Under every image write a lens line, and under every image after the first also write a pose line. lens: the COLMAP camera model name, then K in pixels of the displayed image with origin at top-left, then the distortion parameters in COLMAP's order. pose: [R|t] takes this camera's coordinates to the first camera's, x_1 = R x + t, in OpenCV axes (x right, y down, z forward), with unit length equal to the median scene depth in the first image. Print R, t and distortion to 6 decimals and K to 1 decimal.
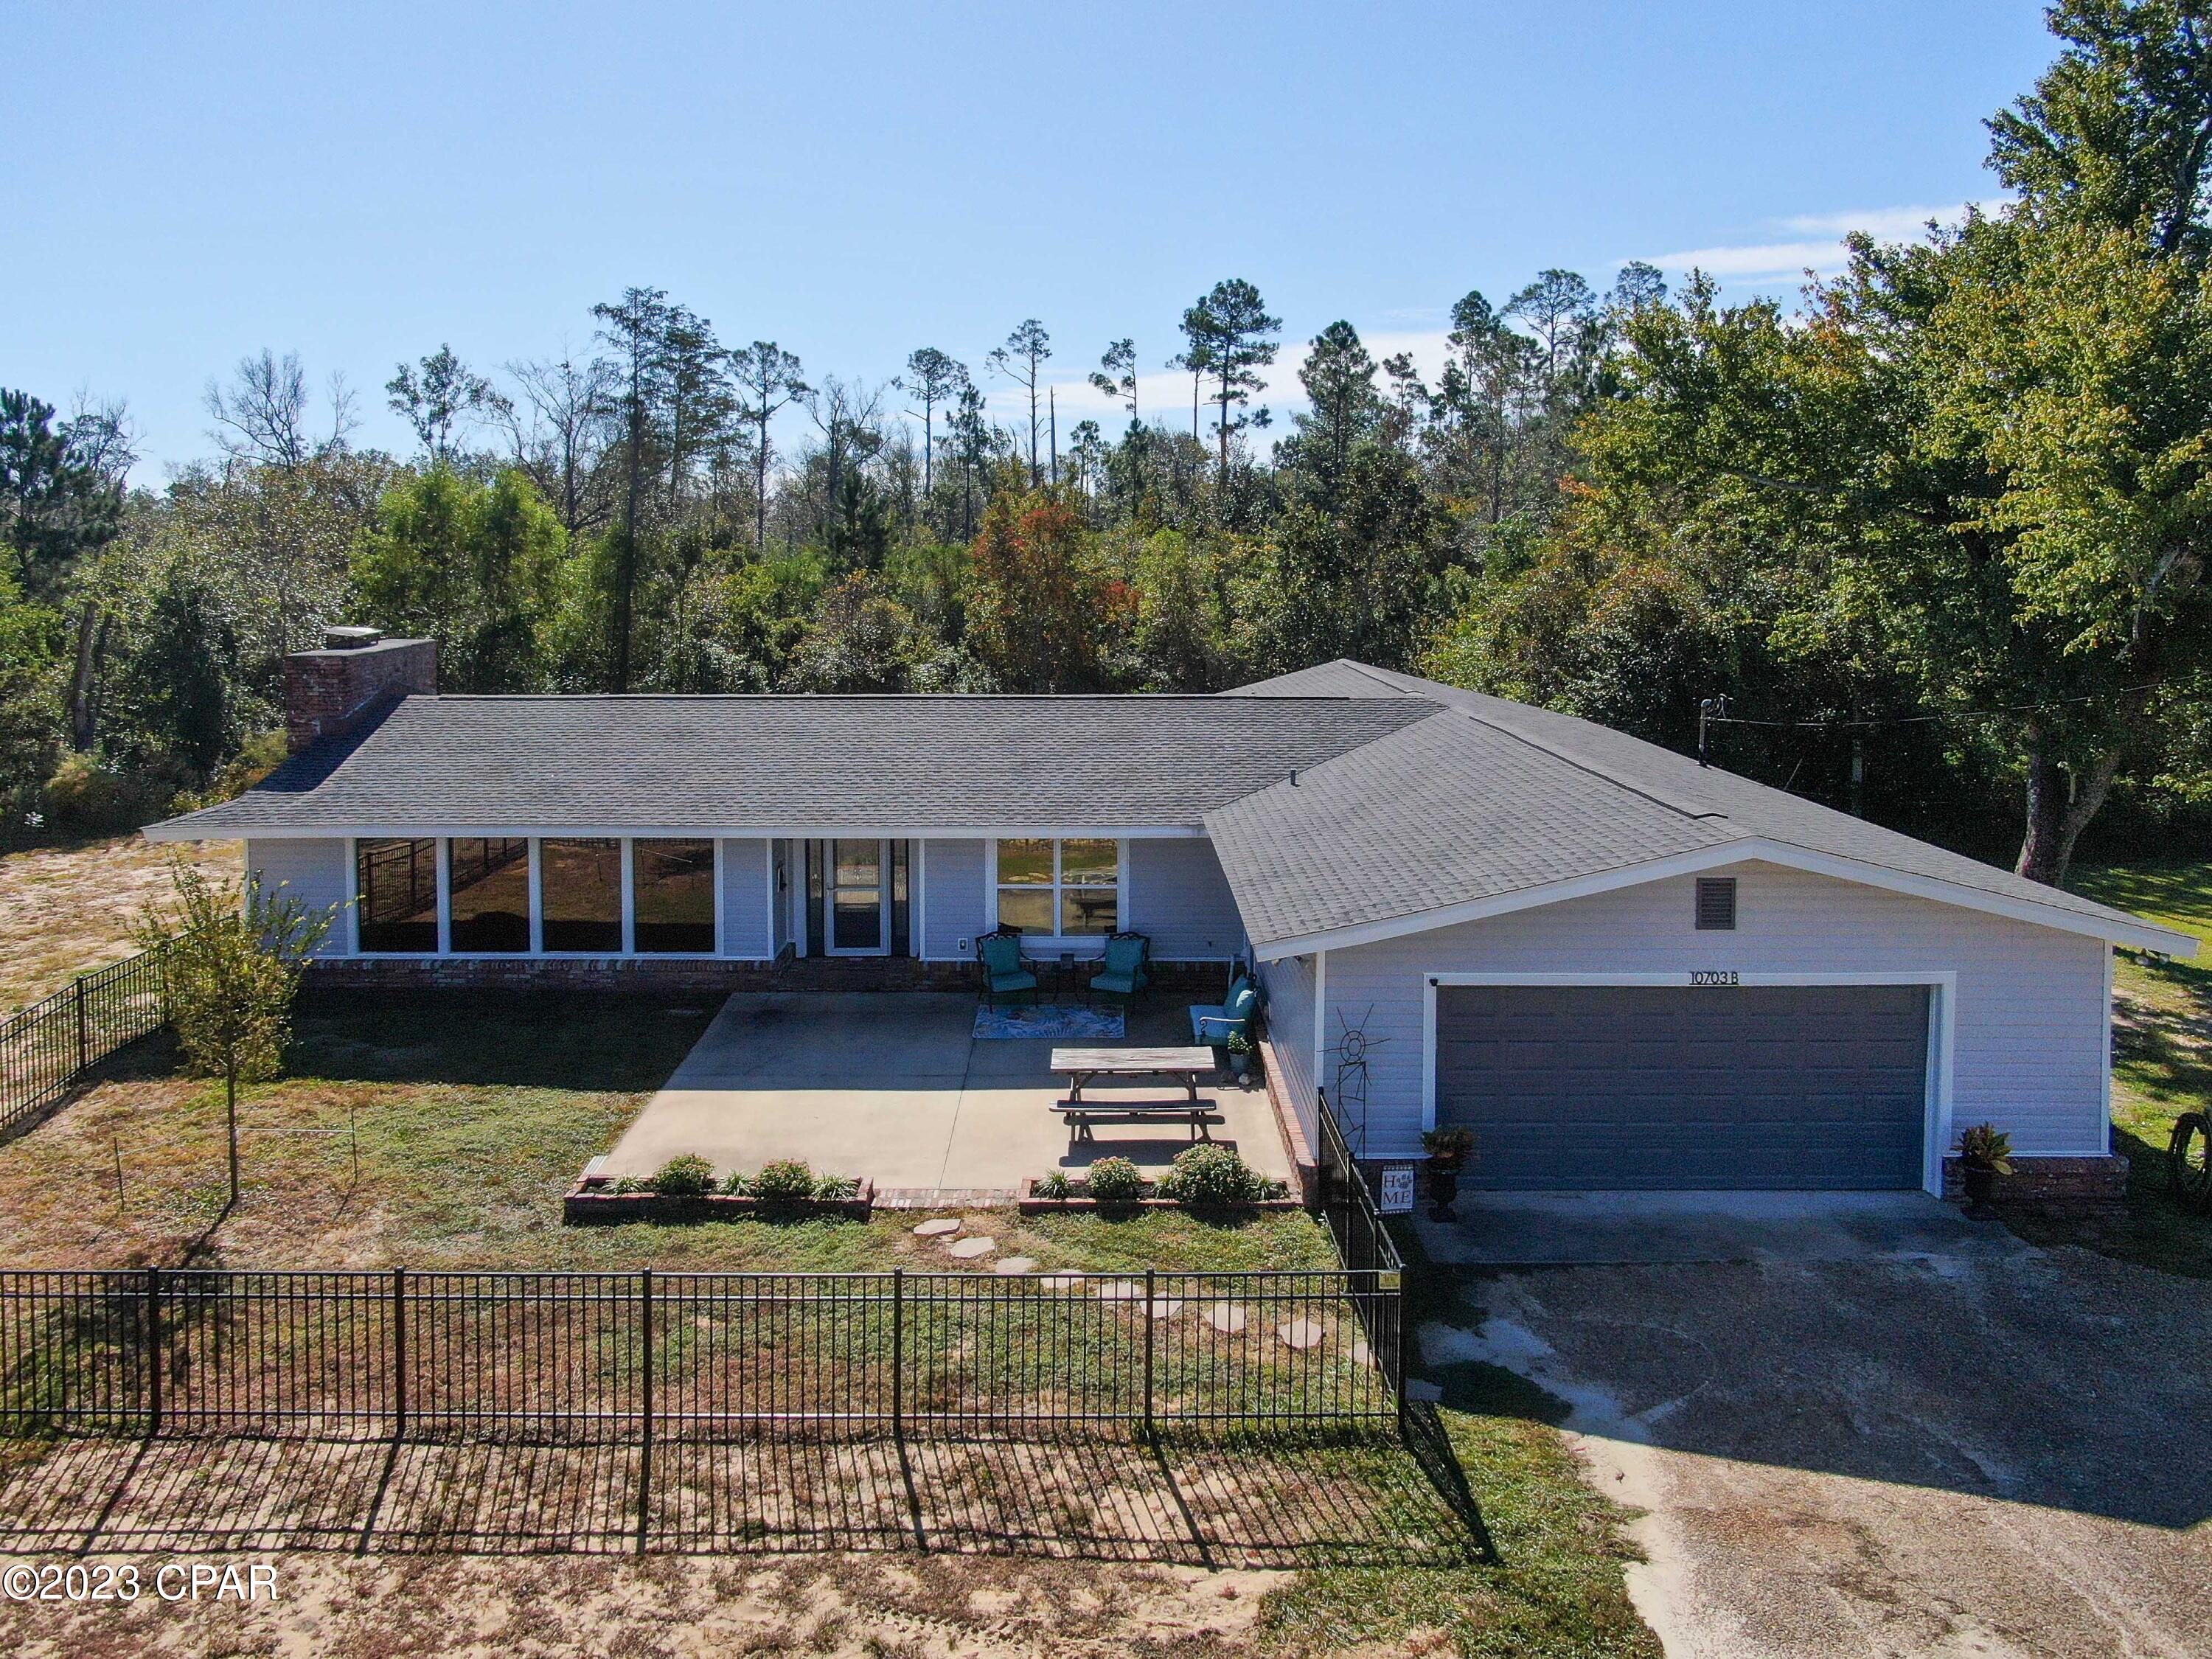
lens RADIAL K [[1649.4, 0, 1105.9], [0, 1649.4, 617.9], [0, 0, 1]] dist [-0.011487, -0.003057]
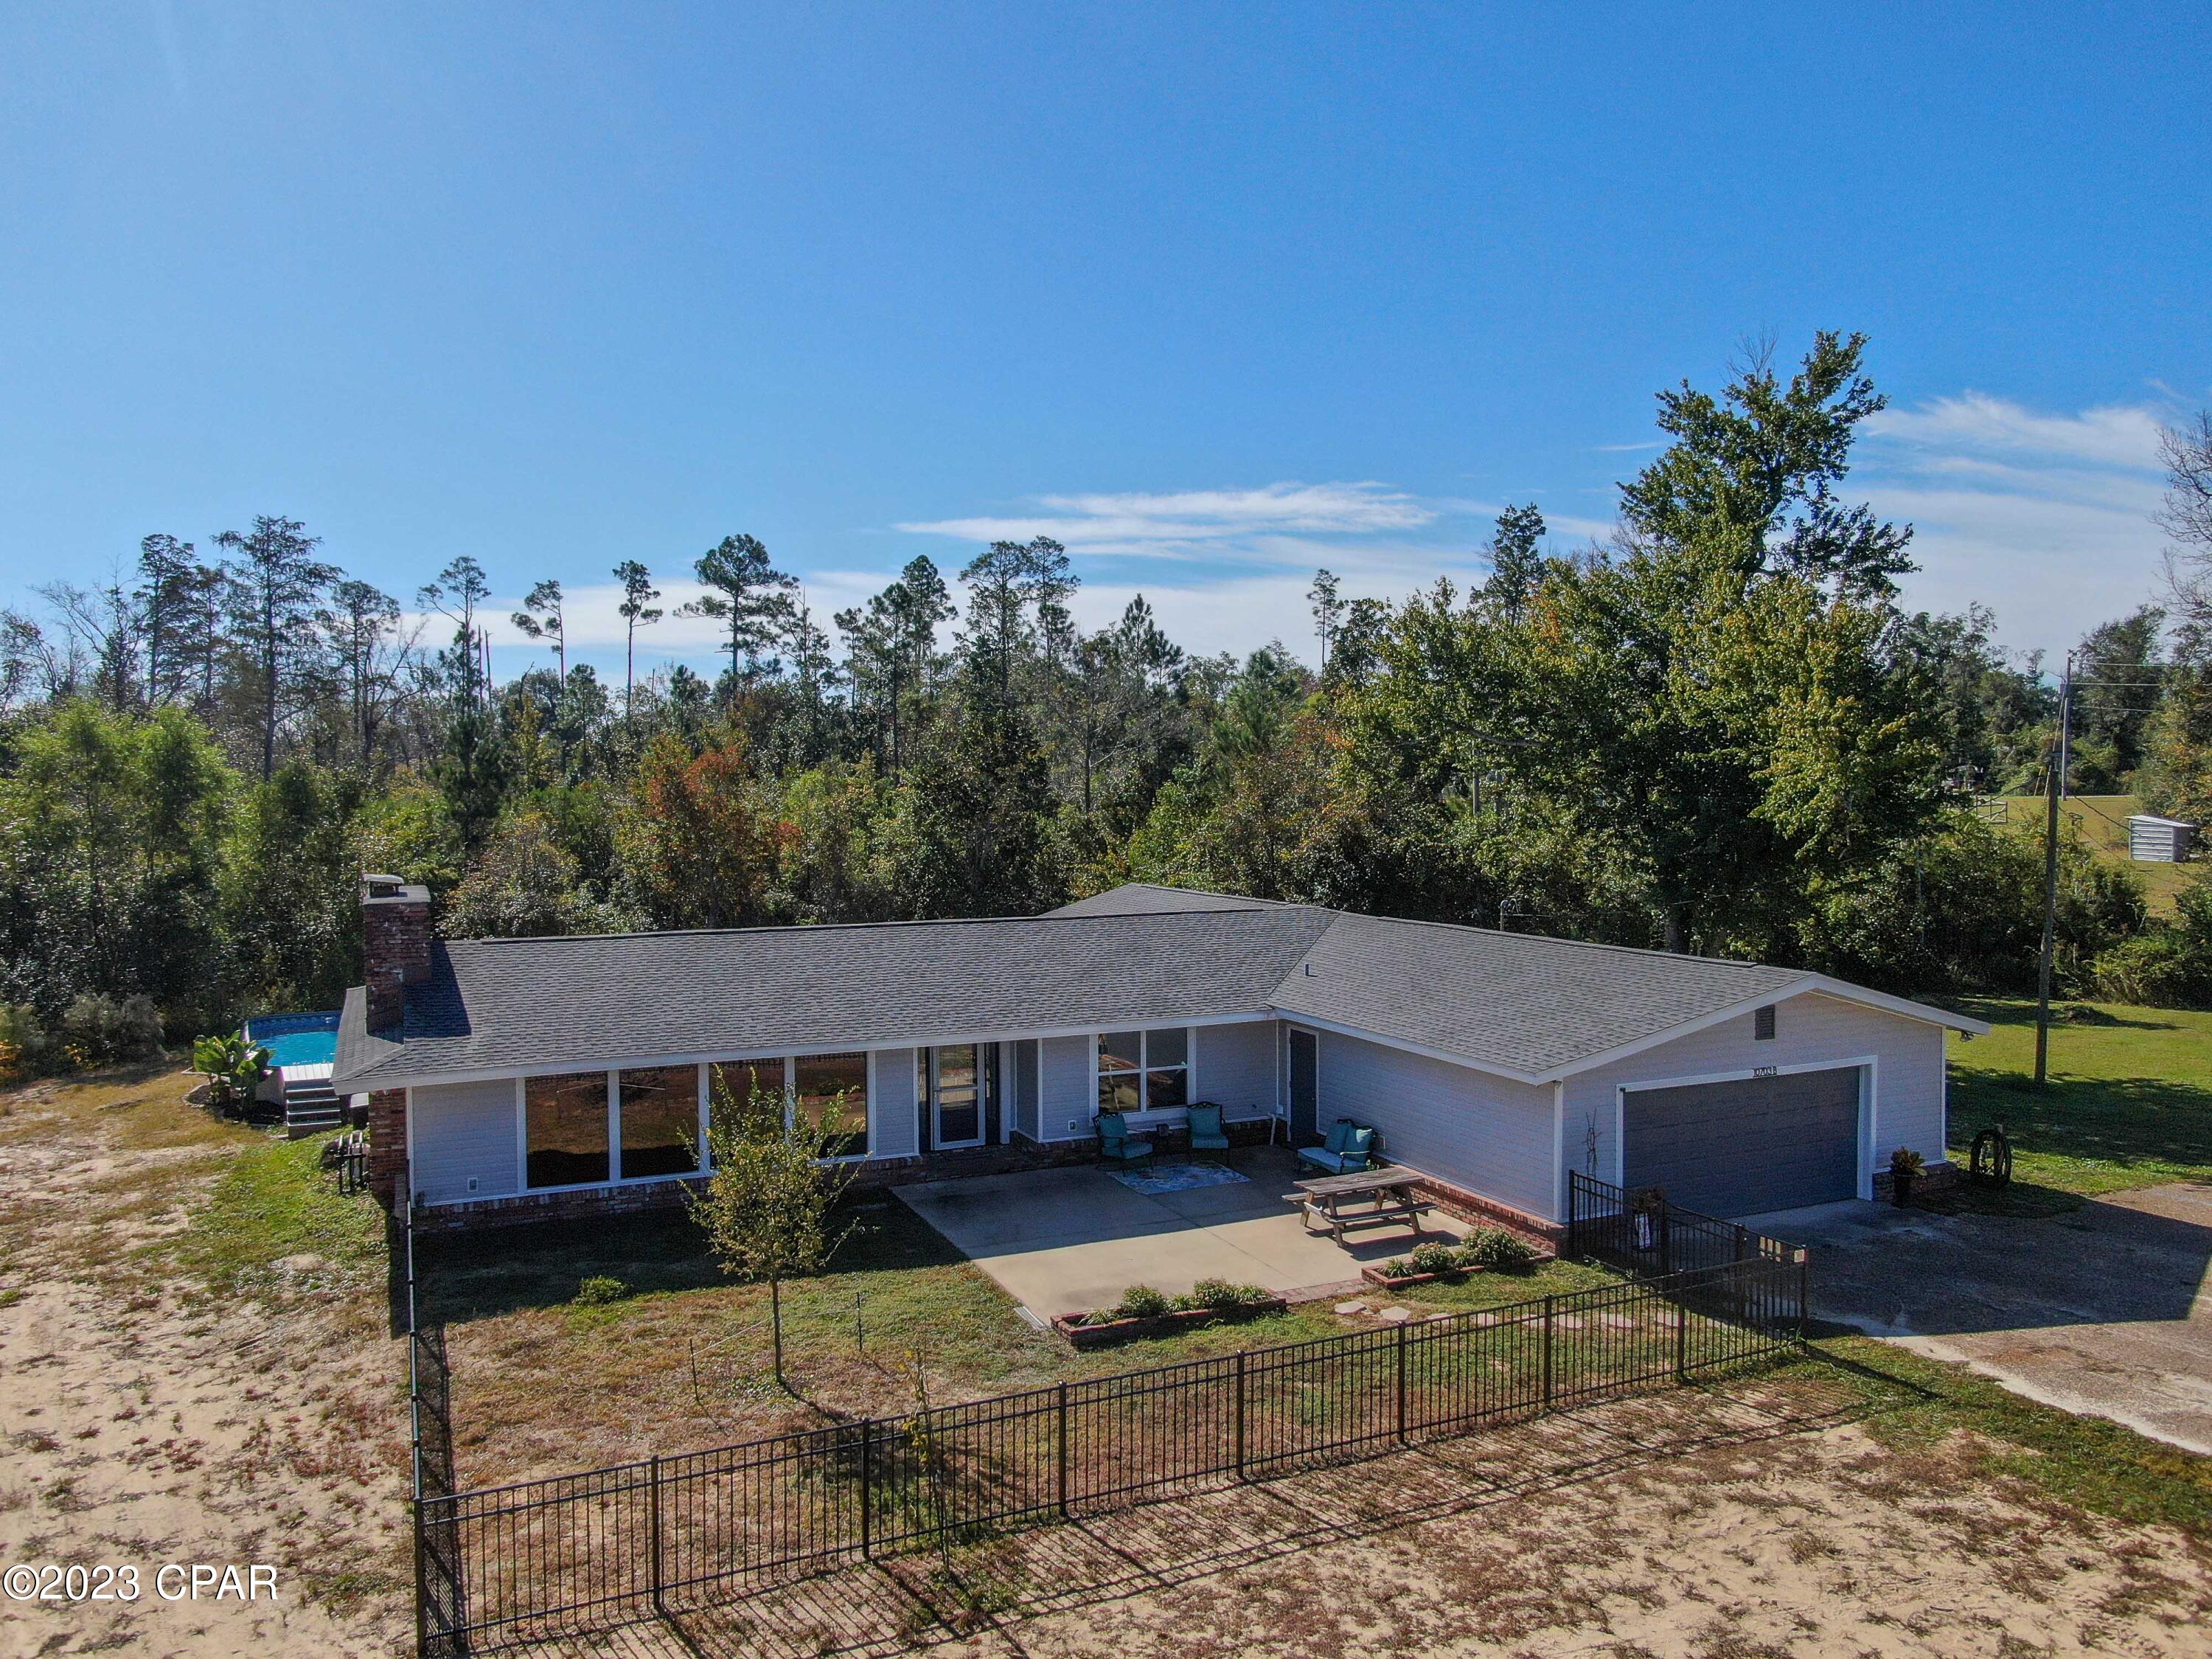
lens RADIAL K [[1594.2, 0, 1106.0], [0, 1594.2, 829.5], [0, 0, 1]] dist [-0.014812, -0.000478]
pose [[0.904795, -0.014976, 0.425584, -0.780179], [0.022144, 0.999684, -0.011900, -0.000332], [-0.425271, 0.020191, 0.904841, -0.070654]]
